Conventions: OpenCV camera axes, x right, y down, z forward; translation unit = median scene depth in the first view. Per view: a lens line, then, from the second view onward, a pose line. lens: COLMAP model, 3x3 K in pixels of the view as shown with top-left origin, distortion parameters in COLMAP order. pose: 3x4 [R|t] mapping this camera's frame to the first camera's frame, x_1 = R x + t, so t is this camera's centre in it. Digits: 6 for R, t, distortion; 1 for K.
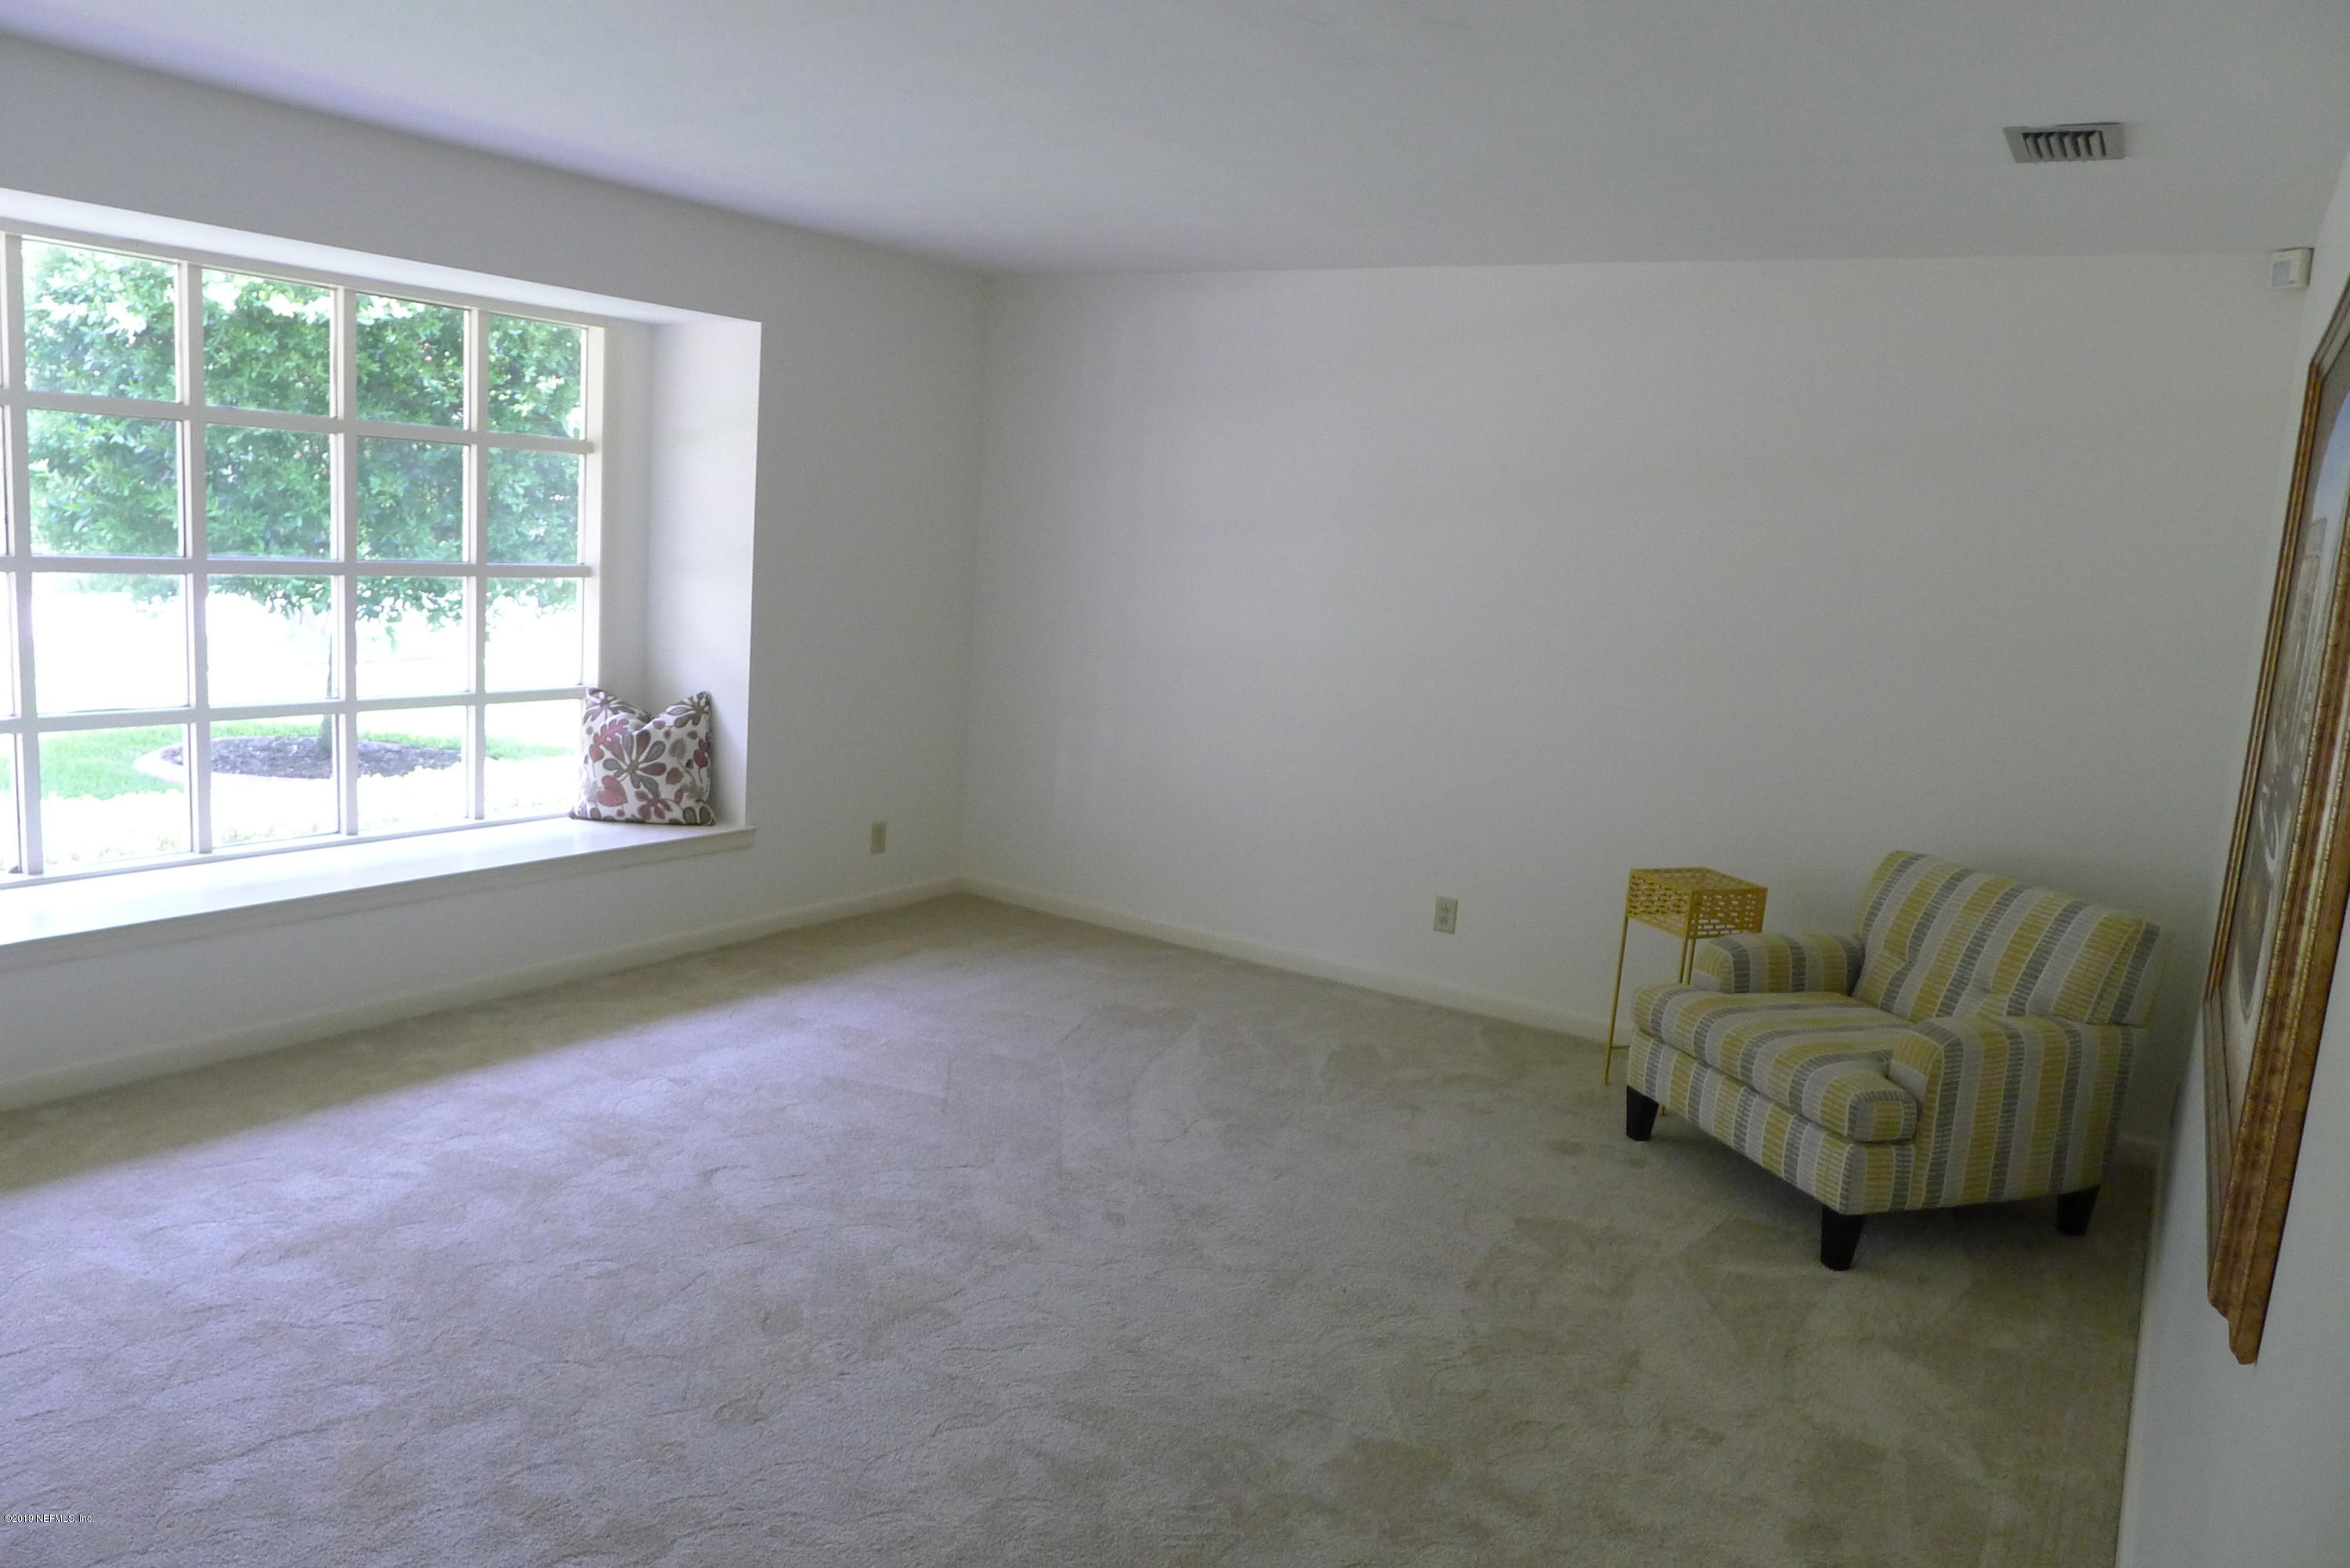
lens RADIAL K [[1620.5, 0, 1163.0], [0, 1620.5, 780.2], [0, 0, 1]] dist [-0.046161, 0.006453]
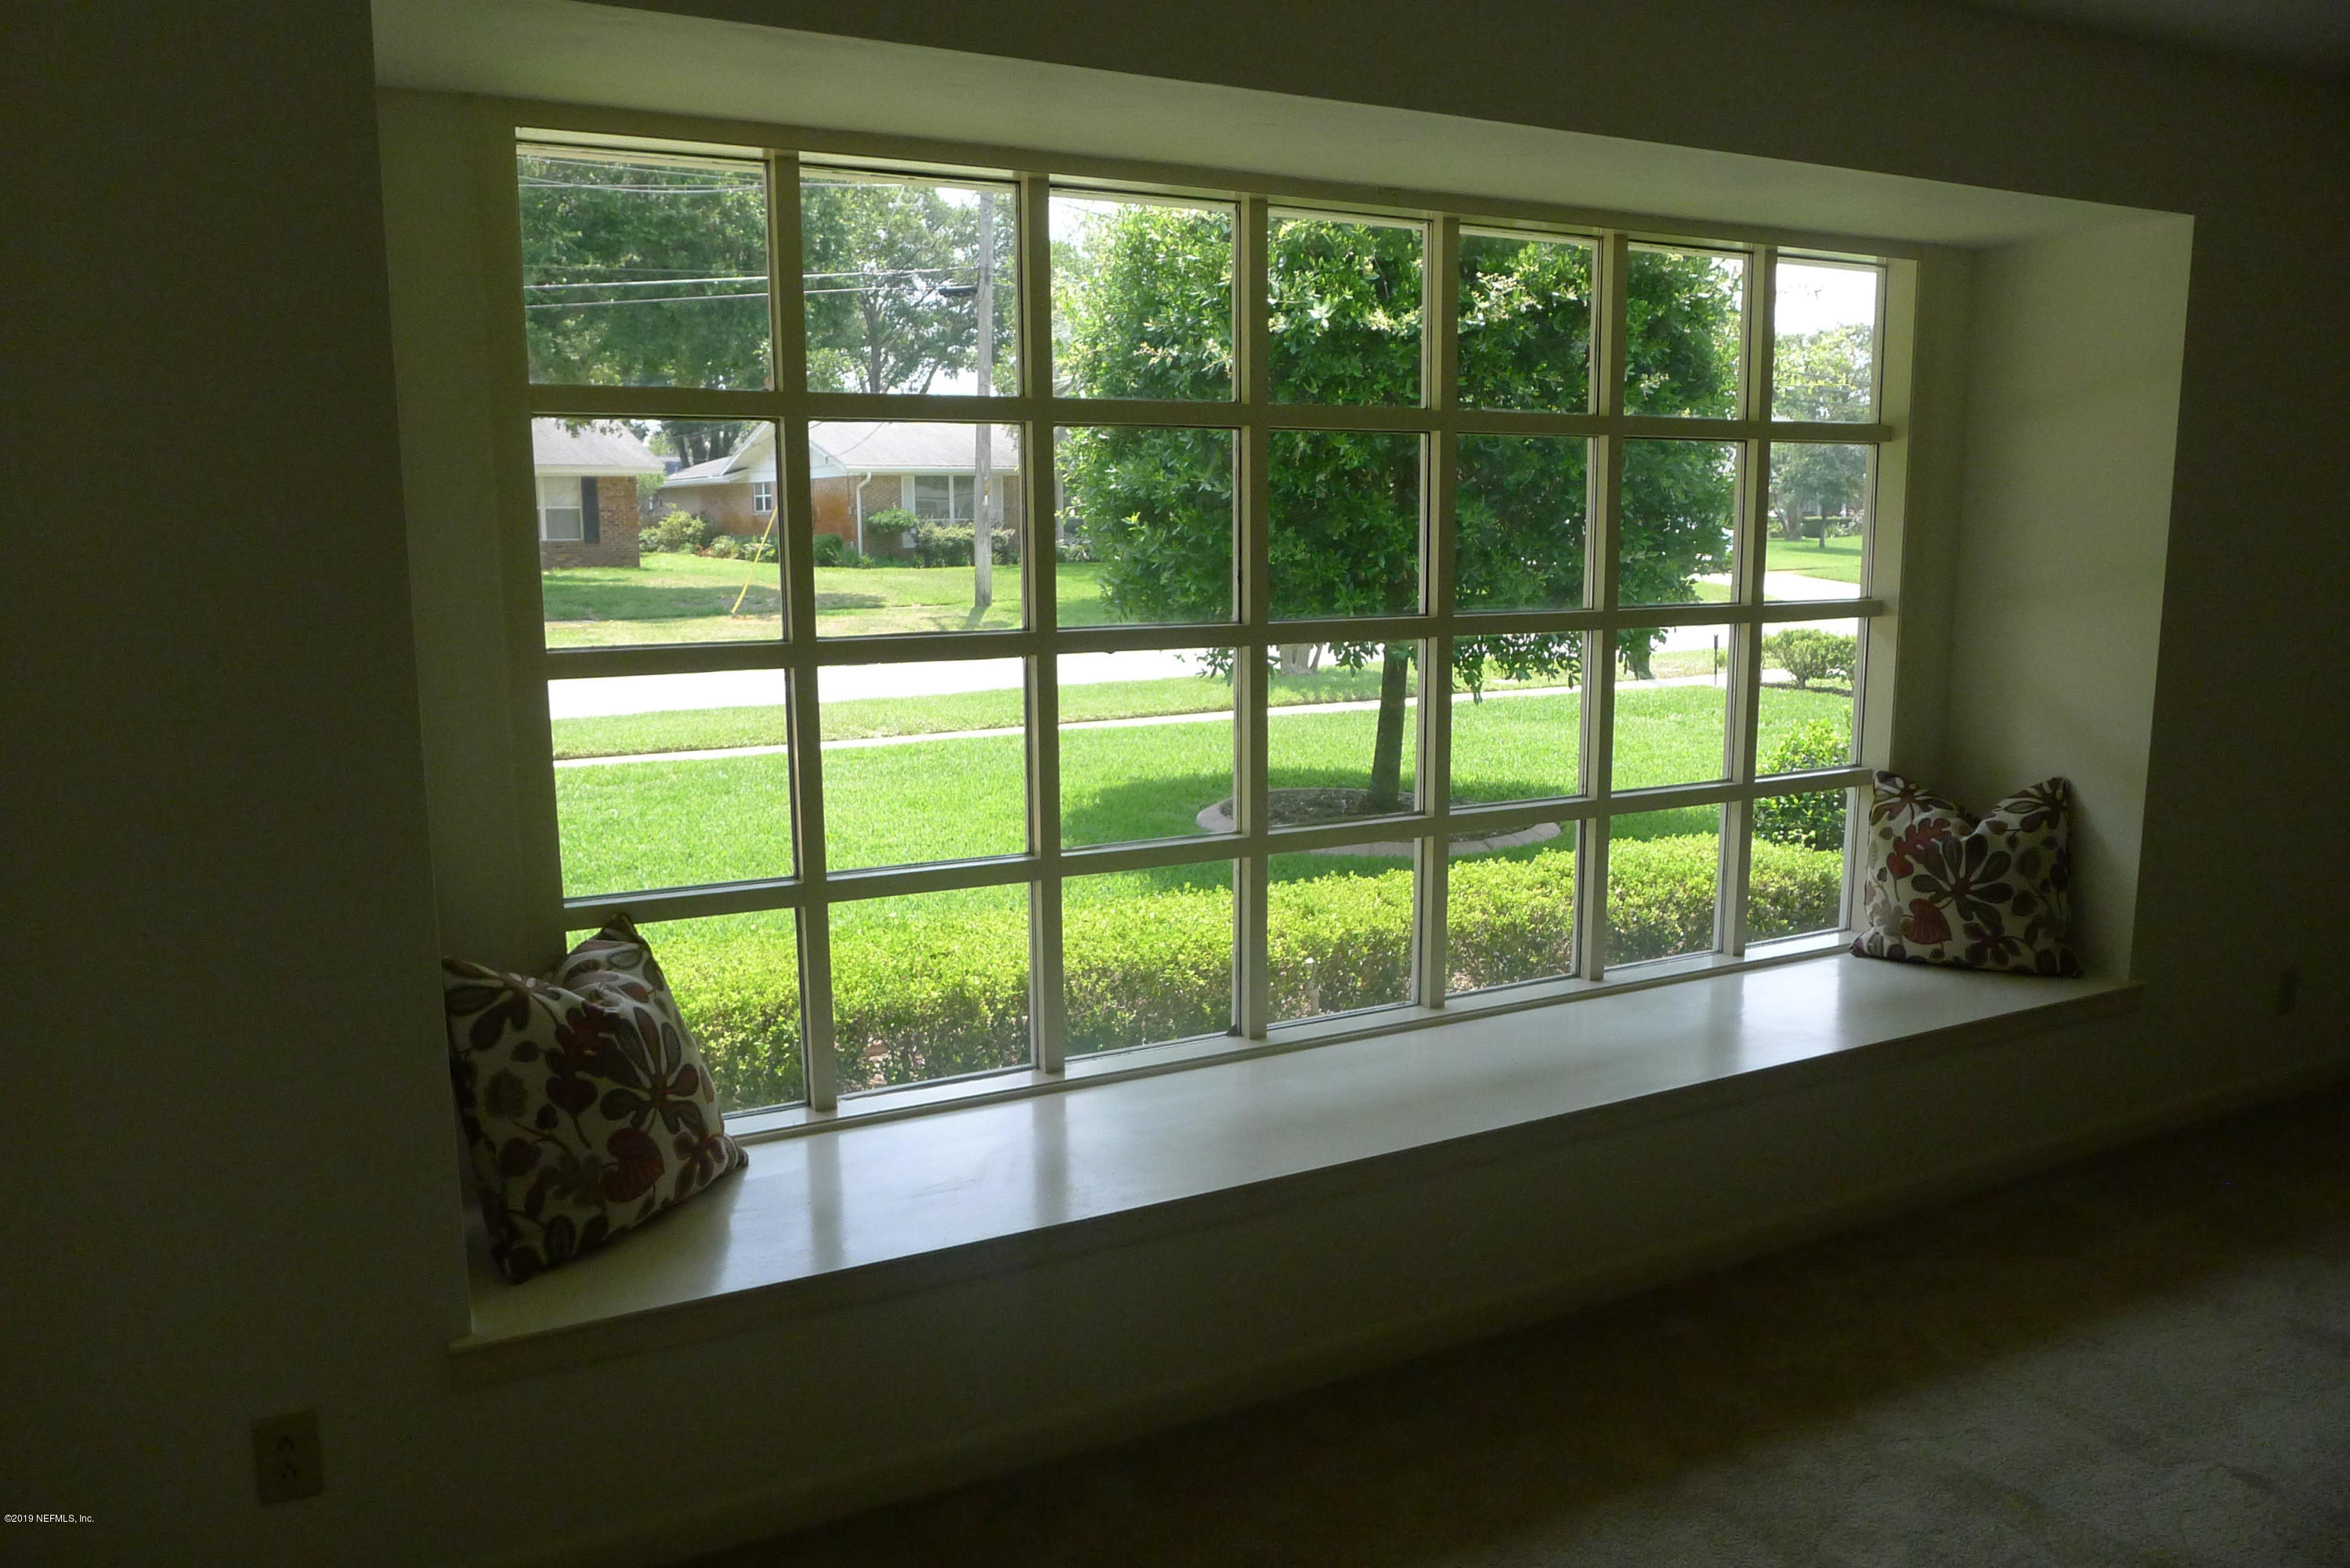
lens RADIAL K [[1620.5, 0, 1163.0], [0, 1620.5, 780.2], [0, 0, 1]] dist [-0.046161, 0.006453]
pose [[0.859882, 0.005917, -0.510458, -0.269636], [-0.011509, 0.999903, -0.007797, -0.044923], [0.510363, 0.012579, 0.859867, 0.232043]]
